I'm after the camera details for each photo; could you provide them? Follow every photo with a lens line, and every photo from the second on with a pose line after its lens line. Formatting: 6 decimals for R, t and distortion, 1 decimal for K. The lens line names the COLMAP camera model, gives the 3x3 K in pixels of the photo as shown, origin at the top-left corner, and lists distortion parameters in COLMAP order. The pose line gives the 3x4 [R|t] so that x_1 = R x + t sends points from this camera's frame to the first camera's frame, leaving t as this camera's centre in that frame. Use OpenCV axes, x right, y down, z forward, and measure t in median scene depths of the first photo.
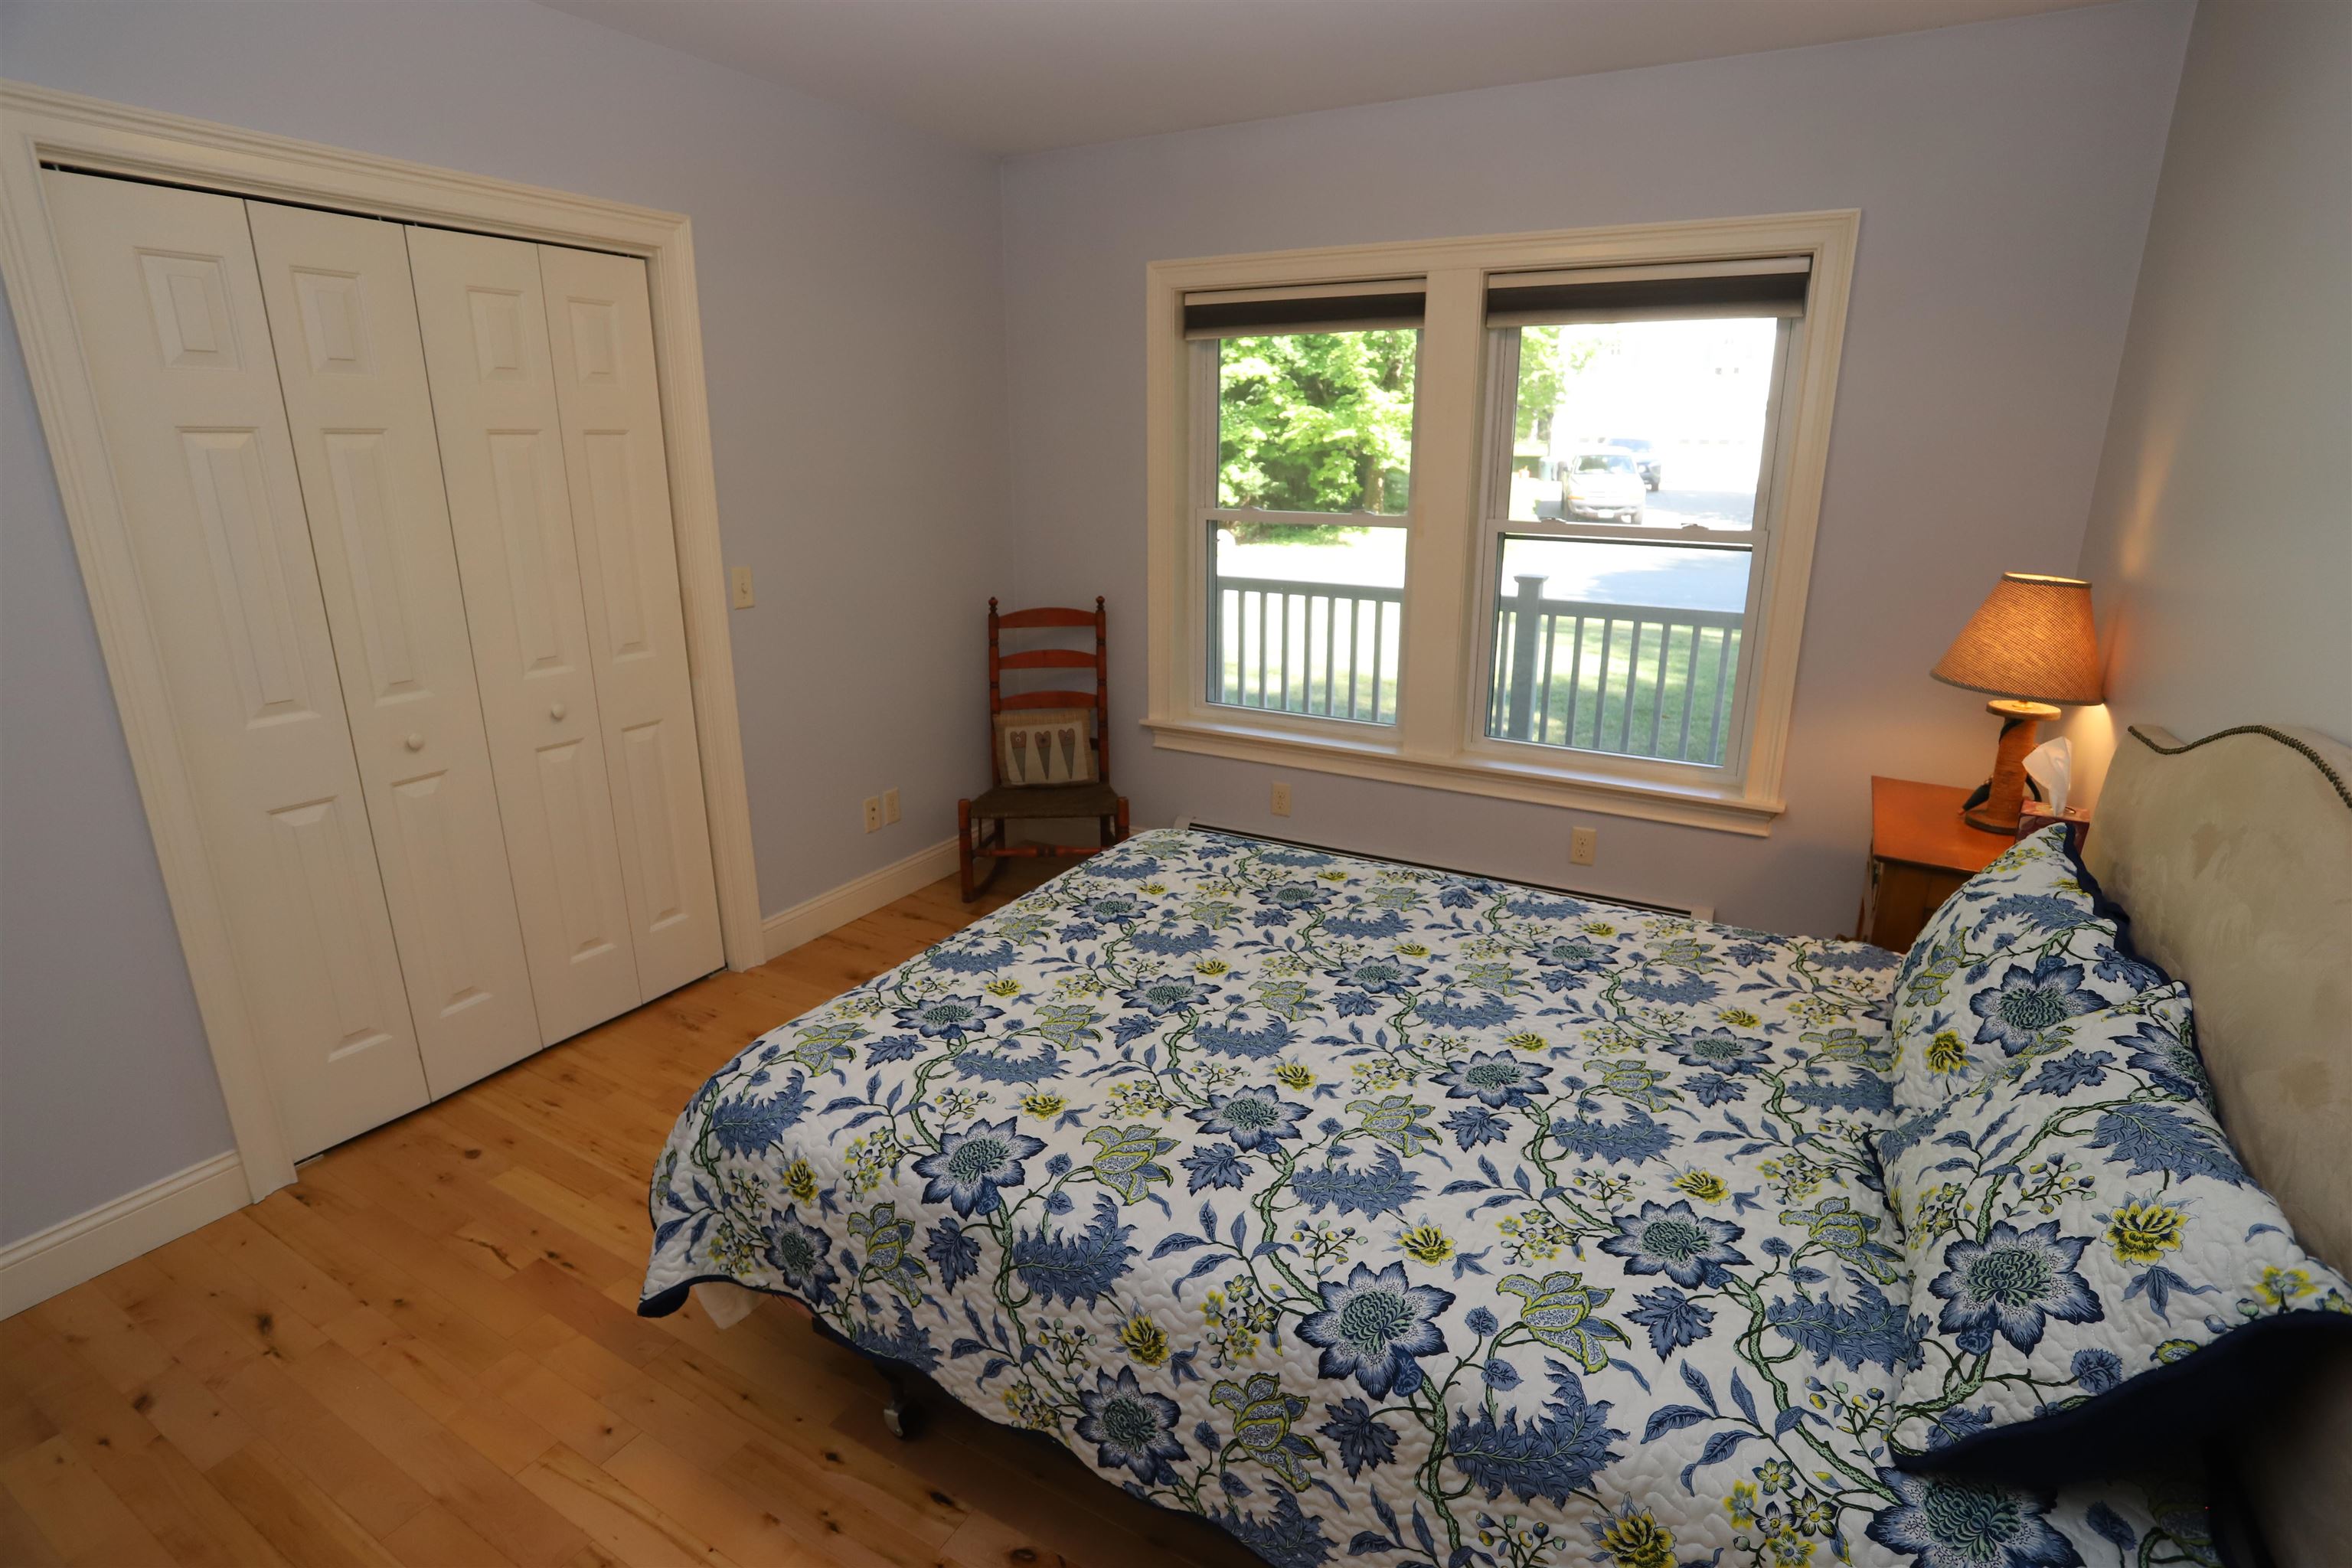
lens RADIAL K [[1143.6, 0, 1183.5], [0, 1143.6, 787.9], [0, 0, 1]] dist [-0.085959, 0.042354]
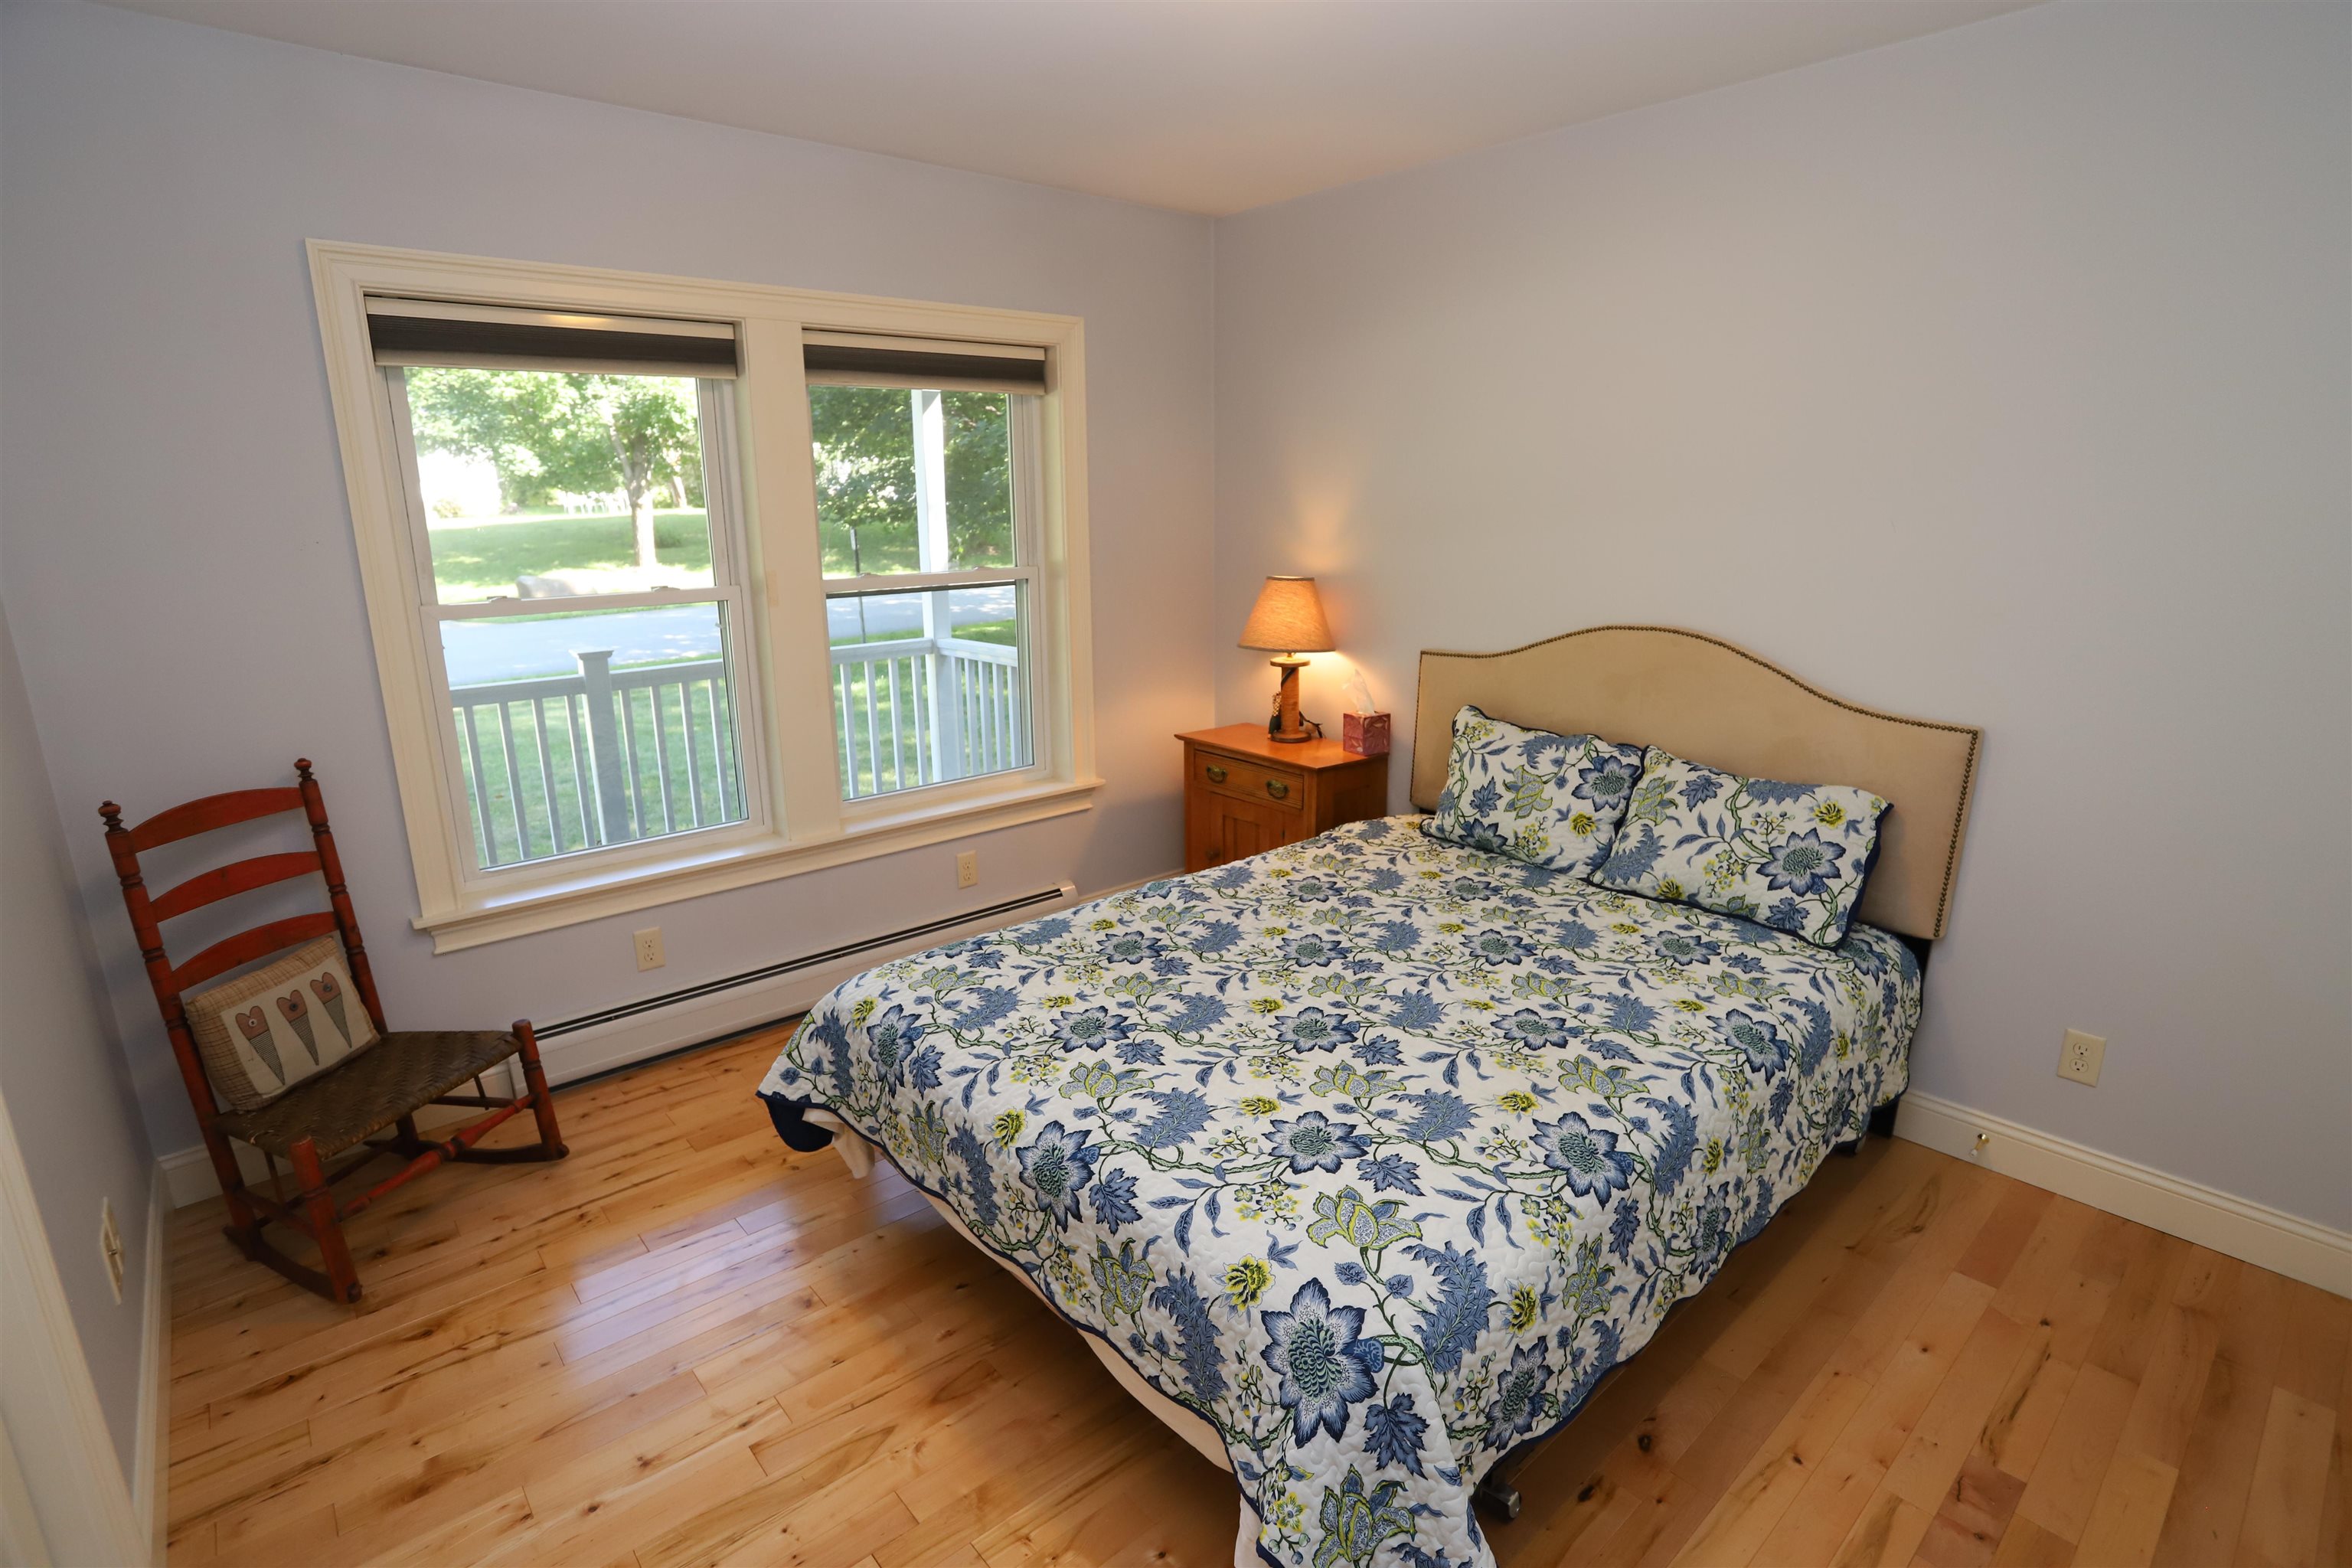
lens RADIAL K [[1143.6, 0, 1183.5], [0, 1143.6, 787.9], [0, 0, 1]] dist [-0.085959, 0.042354]
pose [[0.332807, -0.237802, 0.912518, -0.602404], [0.278369, 0.949332, 0.145871, -0.135359], [-0.900972, 0.205470, 0.382141, 0.422947]]
